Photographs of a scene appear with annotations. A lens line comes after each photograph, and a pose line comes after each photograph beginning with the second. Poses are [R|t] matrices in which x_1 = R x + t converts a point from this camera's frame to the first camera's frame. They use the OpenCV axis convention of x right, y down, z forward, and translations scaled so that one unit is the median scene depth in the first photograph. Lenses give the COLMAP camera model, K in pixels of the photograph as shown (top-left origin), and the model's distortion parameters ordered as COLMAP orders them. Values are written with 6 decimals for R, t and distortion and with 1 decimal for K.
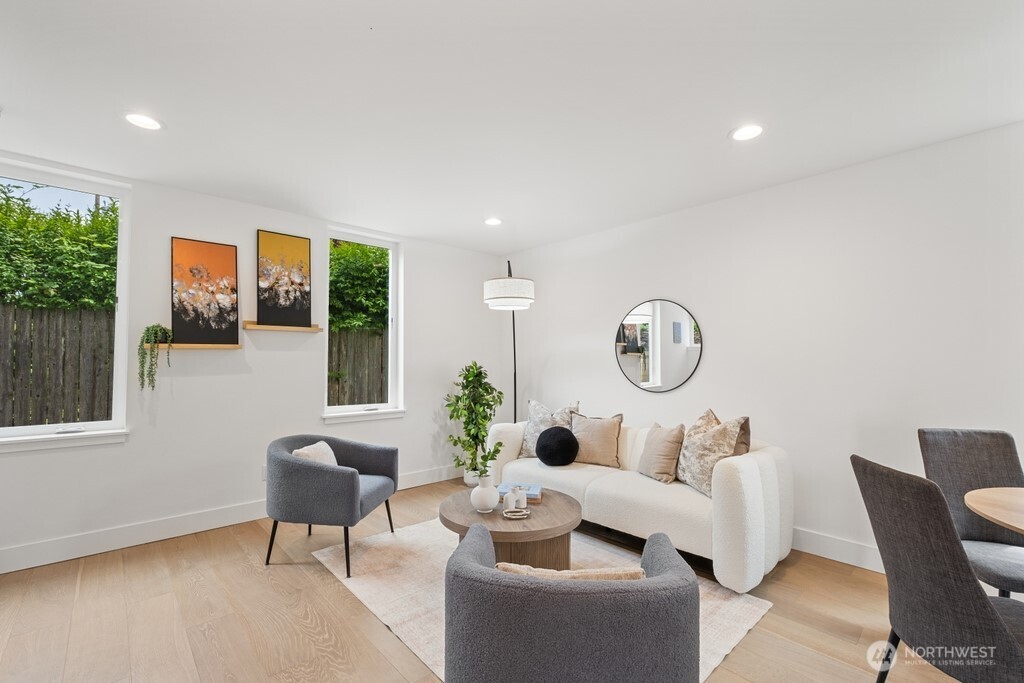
lens RADIAL K [[435.2, 0, 513.8], [0, 435.2, 366.6], [0, 0, 1]] dist [-0.002655, 0.008222]
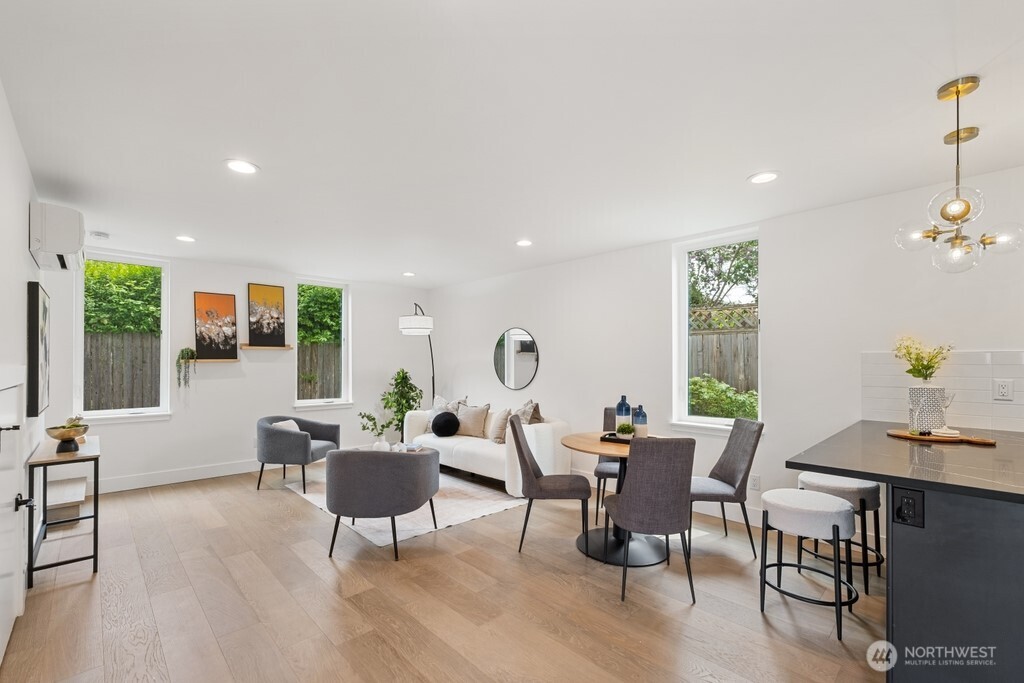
lens RADIAL K [[440.5, 0, 508.7], [0, 440.5, 377.2], [0, 0, 1]] dist [0.000335, 0.009456]
pose [[0.999962, -0.000921, 0.008654, 0.302884], [0.000737, 0.999775, 0.021186, -0.017588], [-0.008671, -0.021179, 0.999738, -0.548389]]
